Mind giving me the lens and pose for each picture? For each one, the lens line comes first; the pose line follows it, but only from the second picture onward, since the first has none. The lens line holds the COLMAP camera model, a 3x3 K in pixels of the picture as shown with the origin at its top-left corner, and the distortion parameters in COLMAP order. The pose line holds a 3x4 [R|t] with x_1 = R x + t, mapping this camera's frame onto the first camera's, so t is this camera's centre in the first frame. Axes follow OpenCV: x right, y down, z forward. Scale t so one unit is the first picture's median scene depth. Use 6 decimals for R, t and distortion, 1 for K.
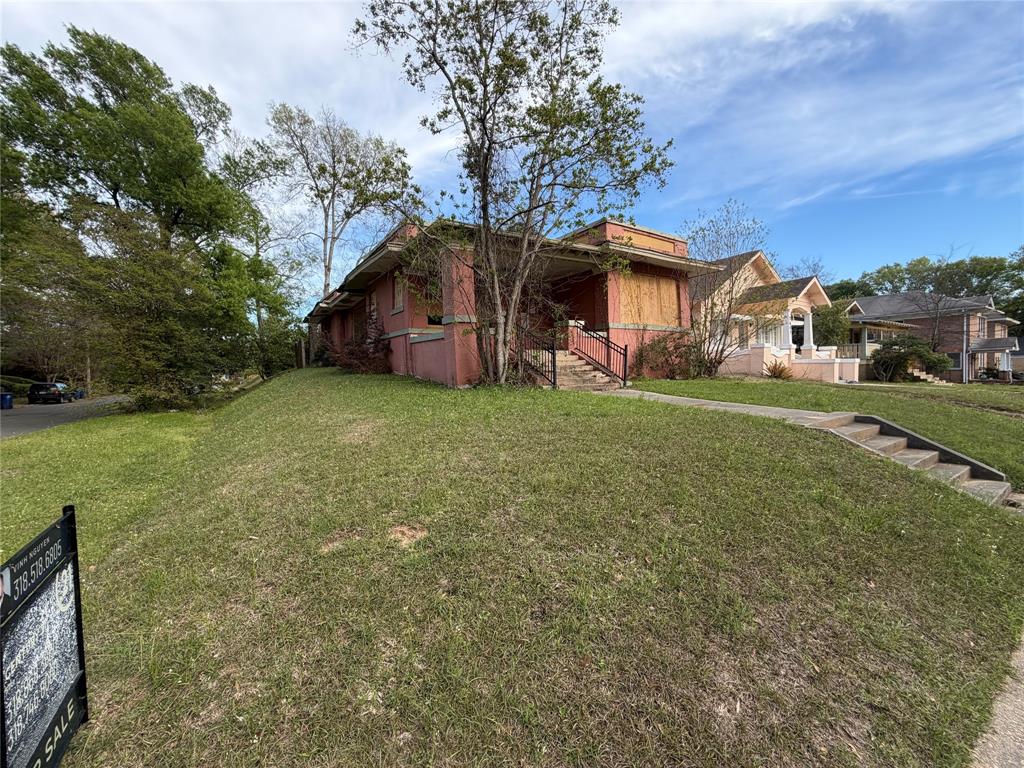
lens RADIAL K [[406.3, 0, 518.2], [0, 406.3, 389.5], [0, 0, 1]] dist [-0.000646, 0.000381]
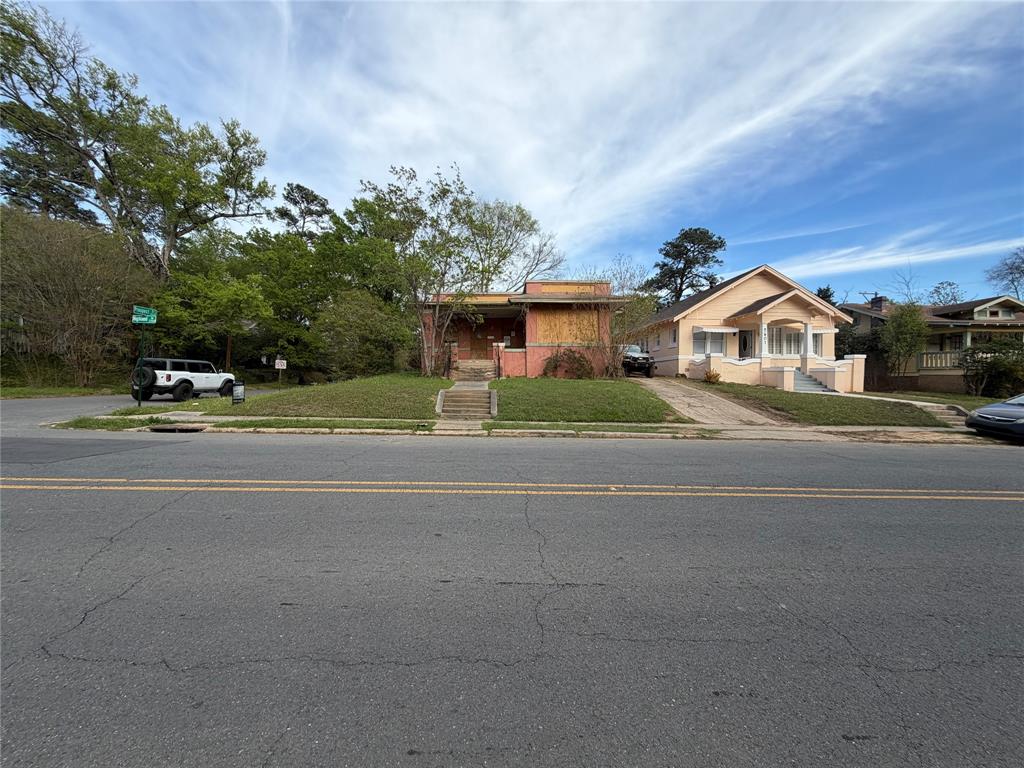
lens RADIAL K [[406.3, 0, 510.8], [0, 406.3, 388.5], [0, 0, 1]] dist [-0.000646, 0.000381]
pose [[0.846378, 0.044224, -0.530744, 0.760625], [-0.049221, 0.998777, 0.004731, 0.011890], [0.530304, 0.022119, 0.847519, -0.316688]]
